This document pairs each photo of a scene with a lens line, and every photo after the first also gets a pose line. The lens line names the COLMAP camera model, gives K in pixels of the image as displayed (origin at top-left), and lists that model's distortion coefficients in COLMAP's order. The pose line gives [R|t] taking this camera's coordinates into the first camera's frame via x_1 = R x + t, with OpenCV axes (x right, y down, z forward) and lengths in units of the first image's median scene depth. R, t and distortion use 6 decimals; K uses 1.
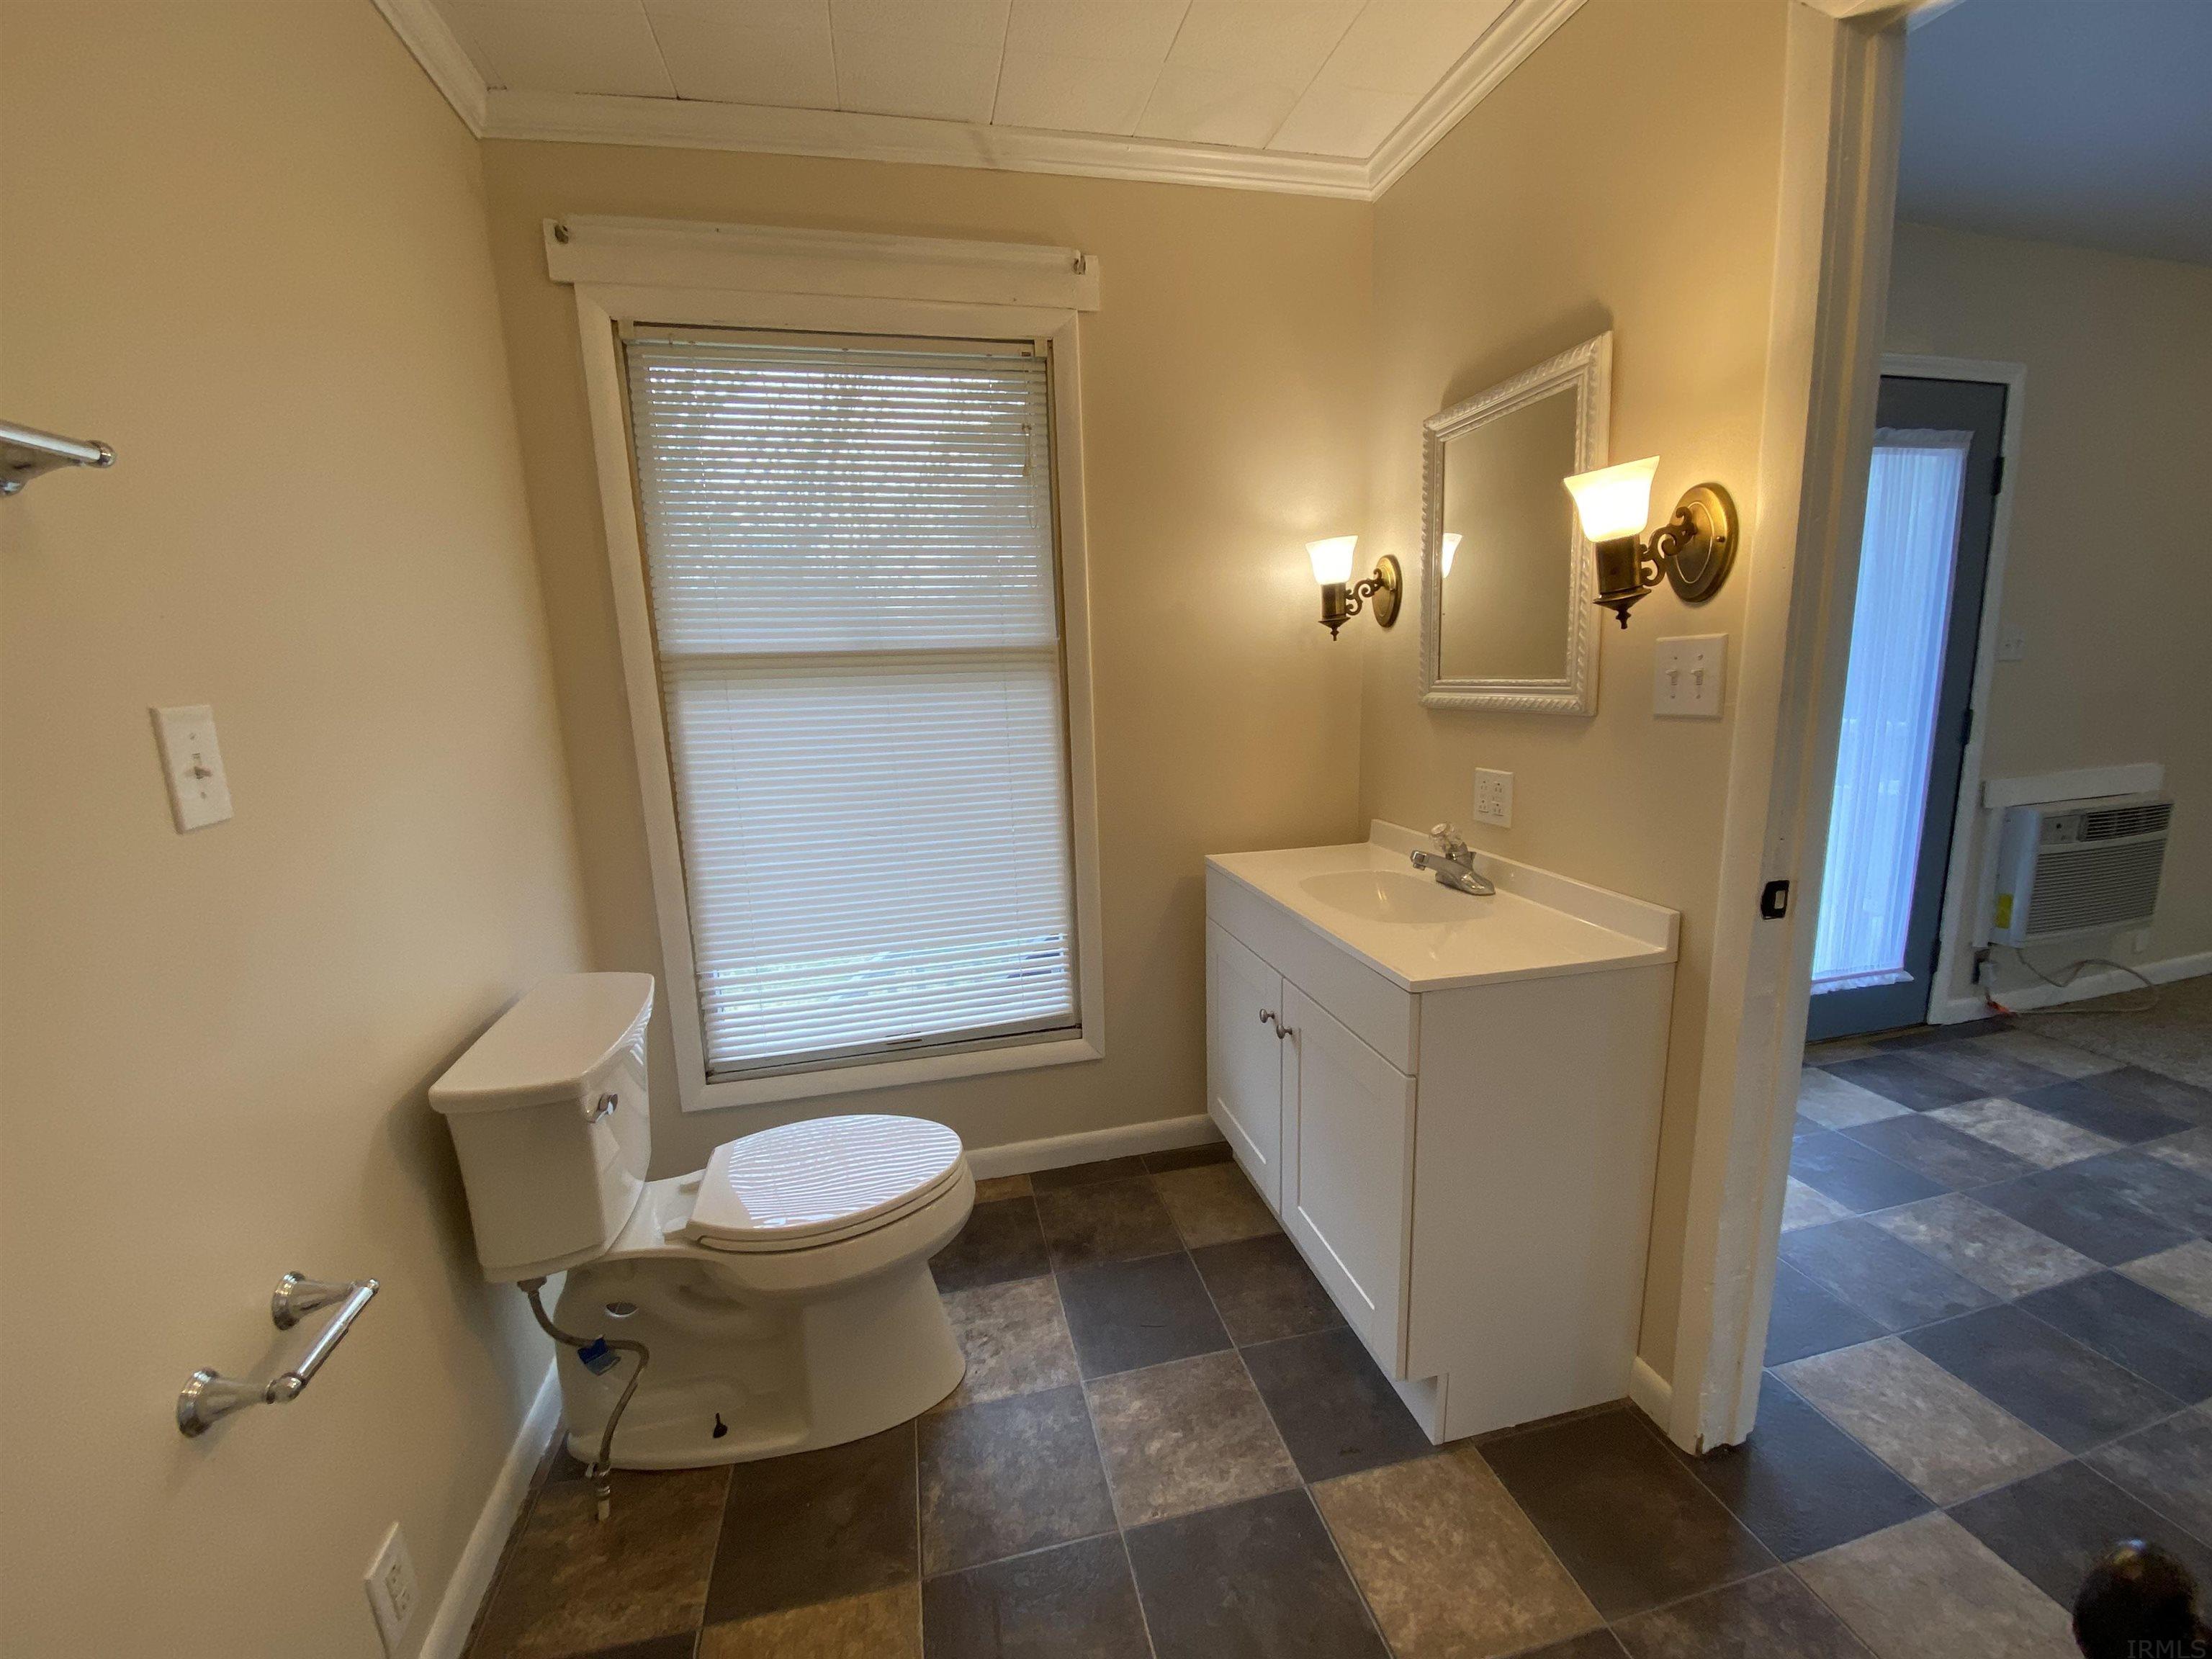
lens RADIAL K [[883.2, 0, 1106.0], [0, 883.2, 829.5], [0, 0, 1]] dist [0.023274, -0.021759]
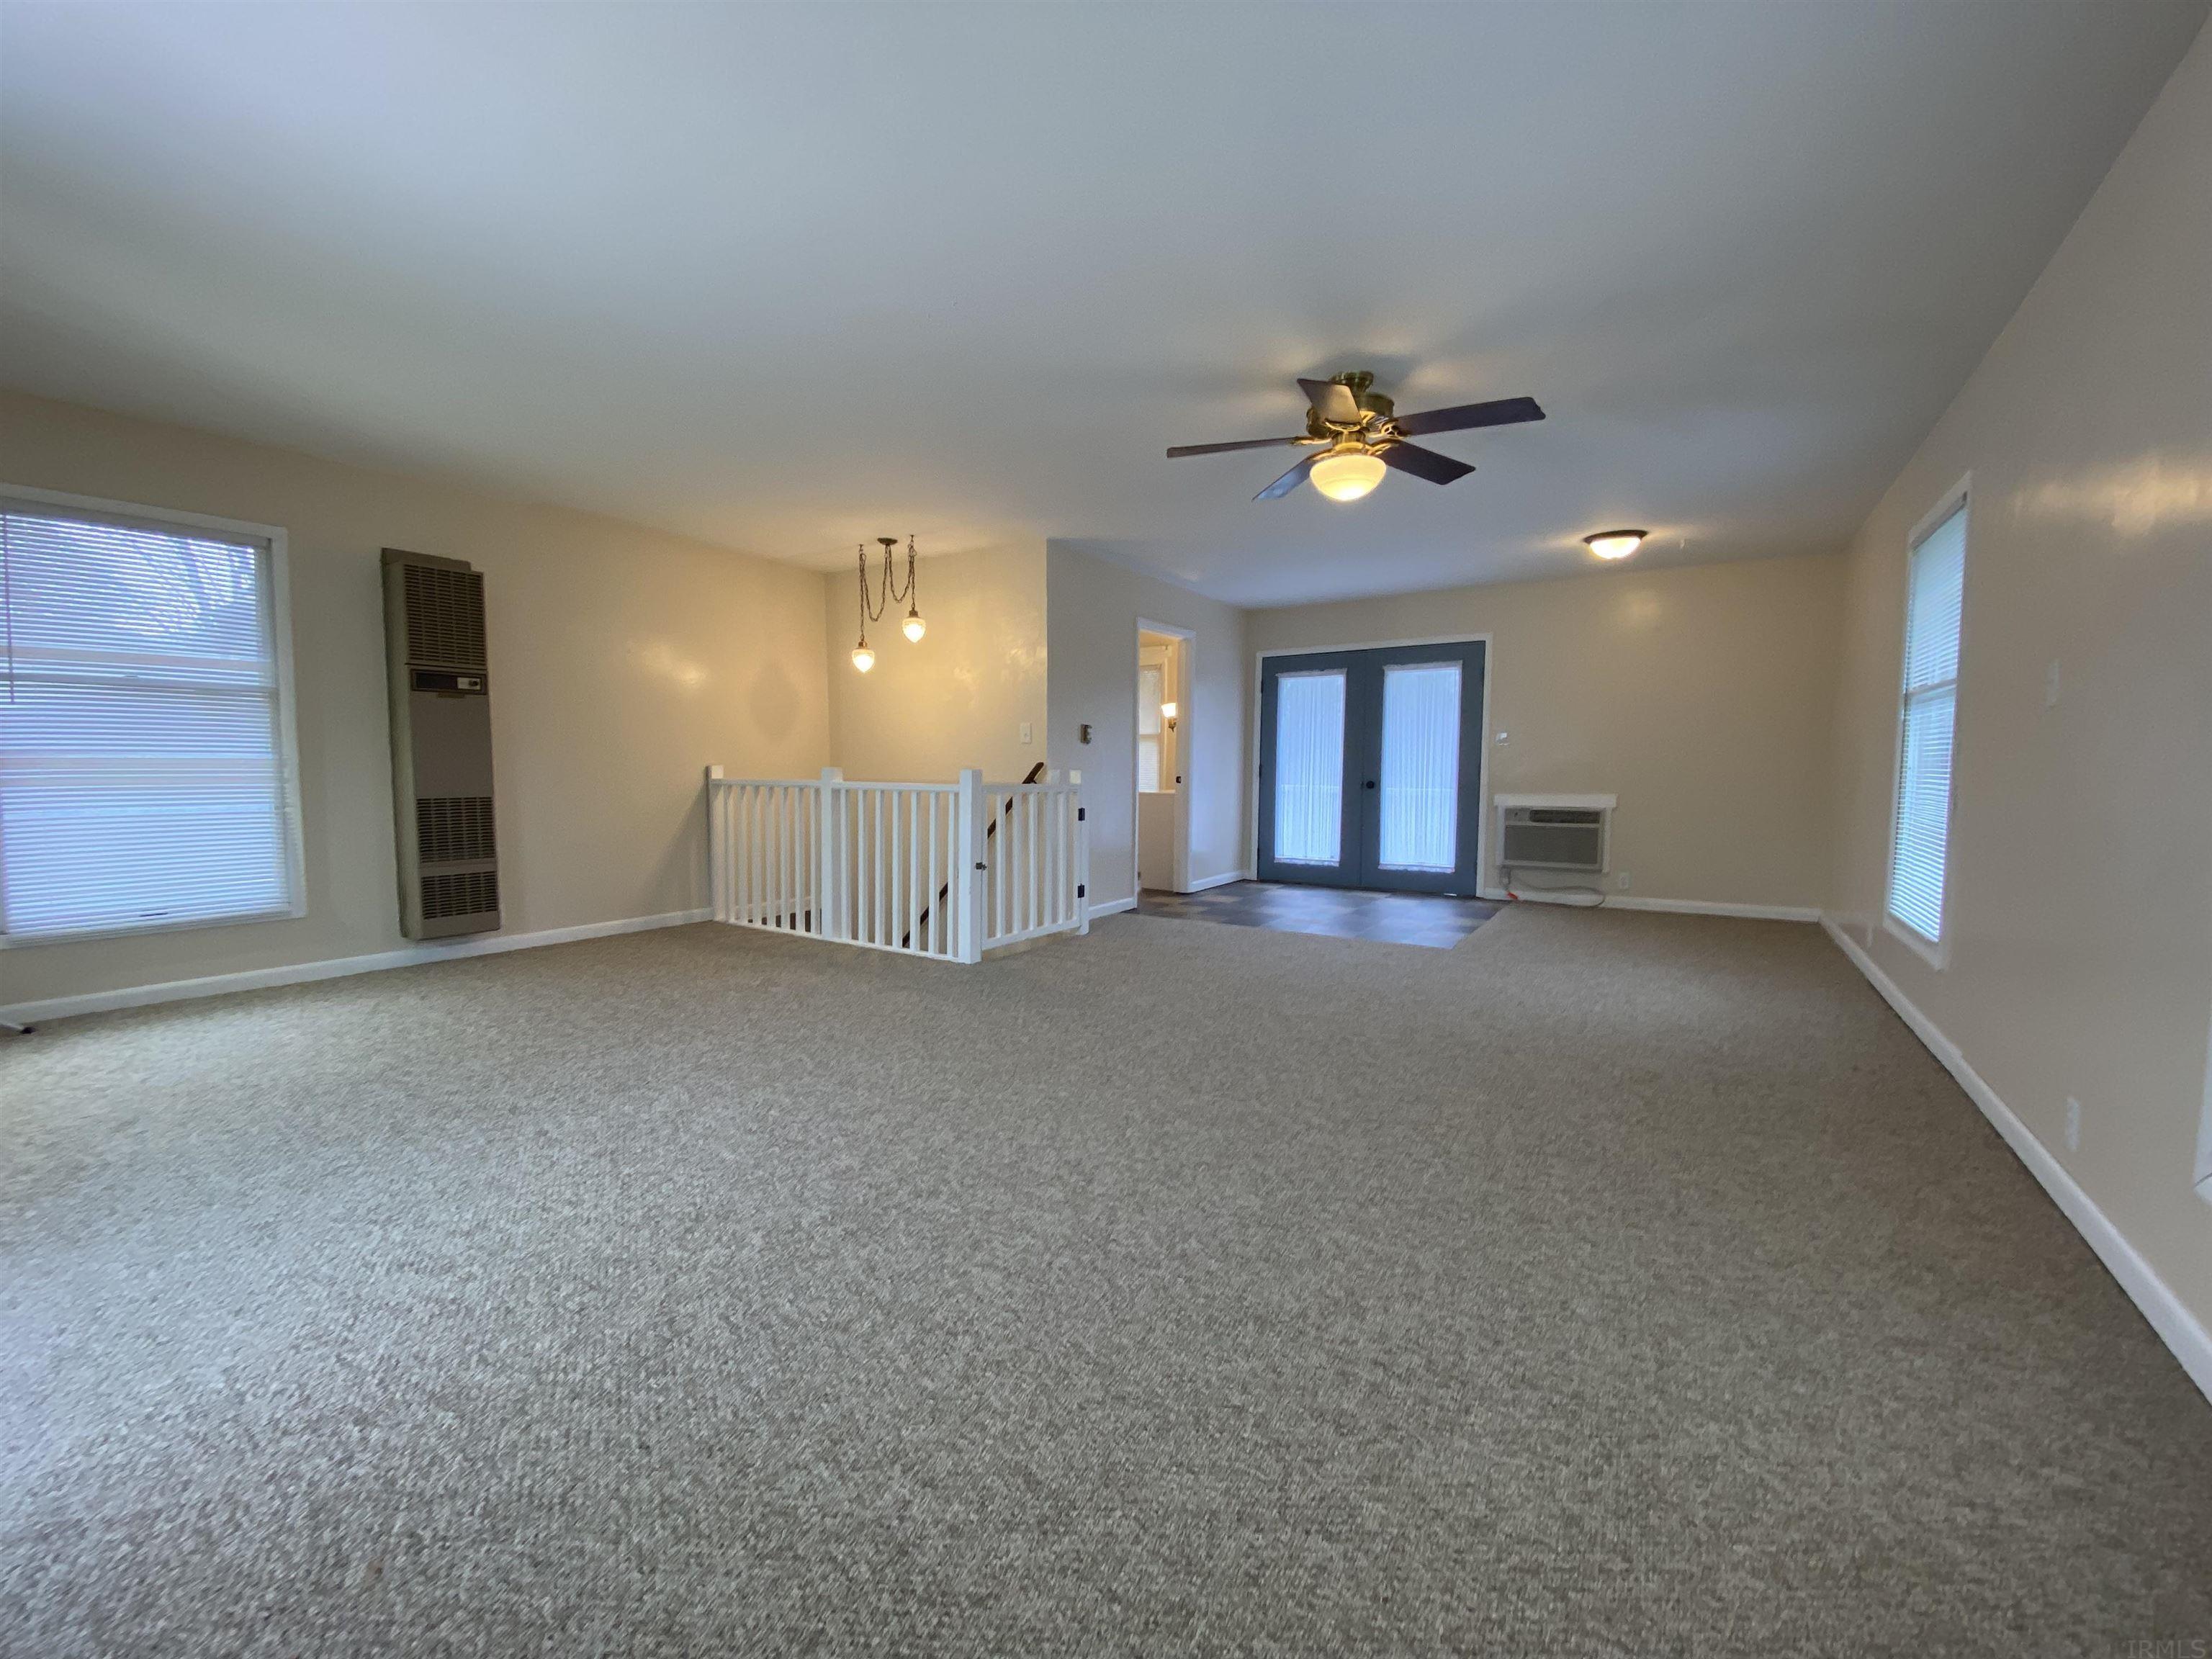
lens RADIAL K [[891.5, 0, 1100.8], [0, 891.5, 827.7], [0, 0, 1]] dist [0.024482, -0.019212]
pose [[0.683083, 0.093980, -0.724269, 2.015553], [-0.167266, 0.985459, -0.029883, 0.286450], [0.710929, 0.141558, 0.688870, -1.432873]]
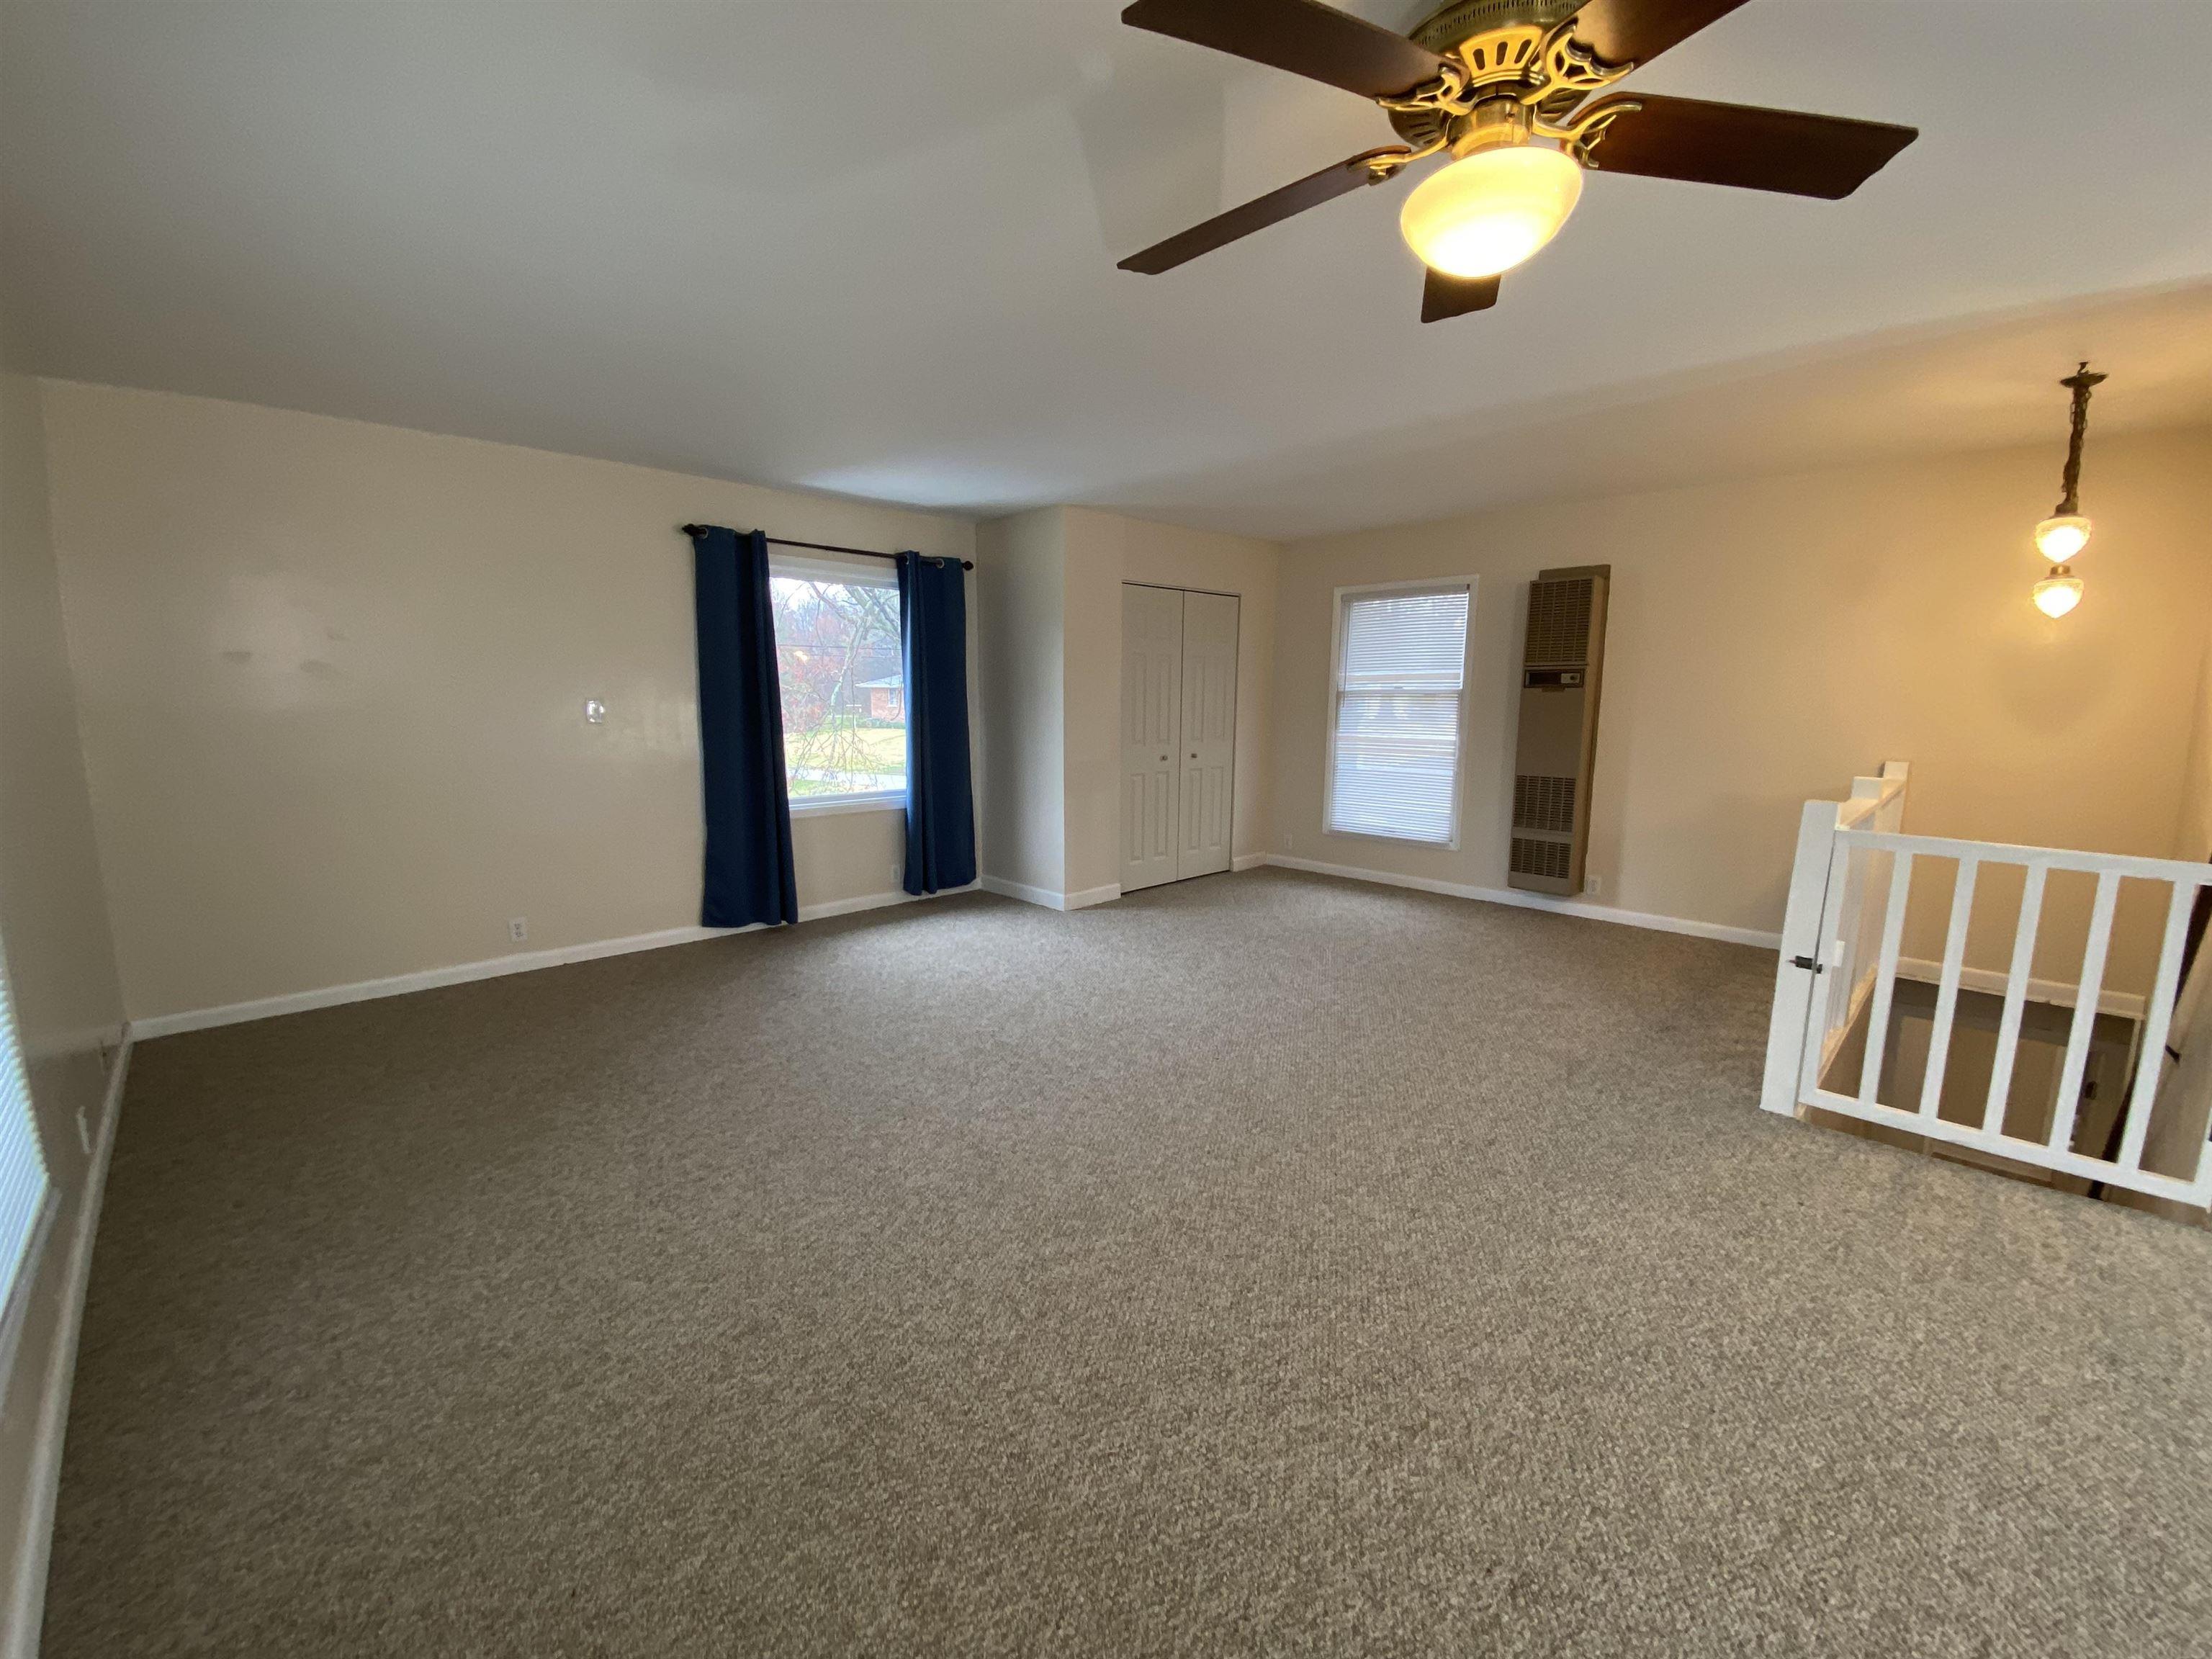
lens RADIAL K [[885.8, 0, 1103.4], [0, 885.8, 826.0], [0, 0, 1]] dist [0.044336, -0.030363]
pose [[-0.858784, 0.113864, -0.499525, 1.830981], [-0.063238, 0.943978, 0.323893, -0.064134], [0.508421, 0.309743, -0.803472, -0.125125]]
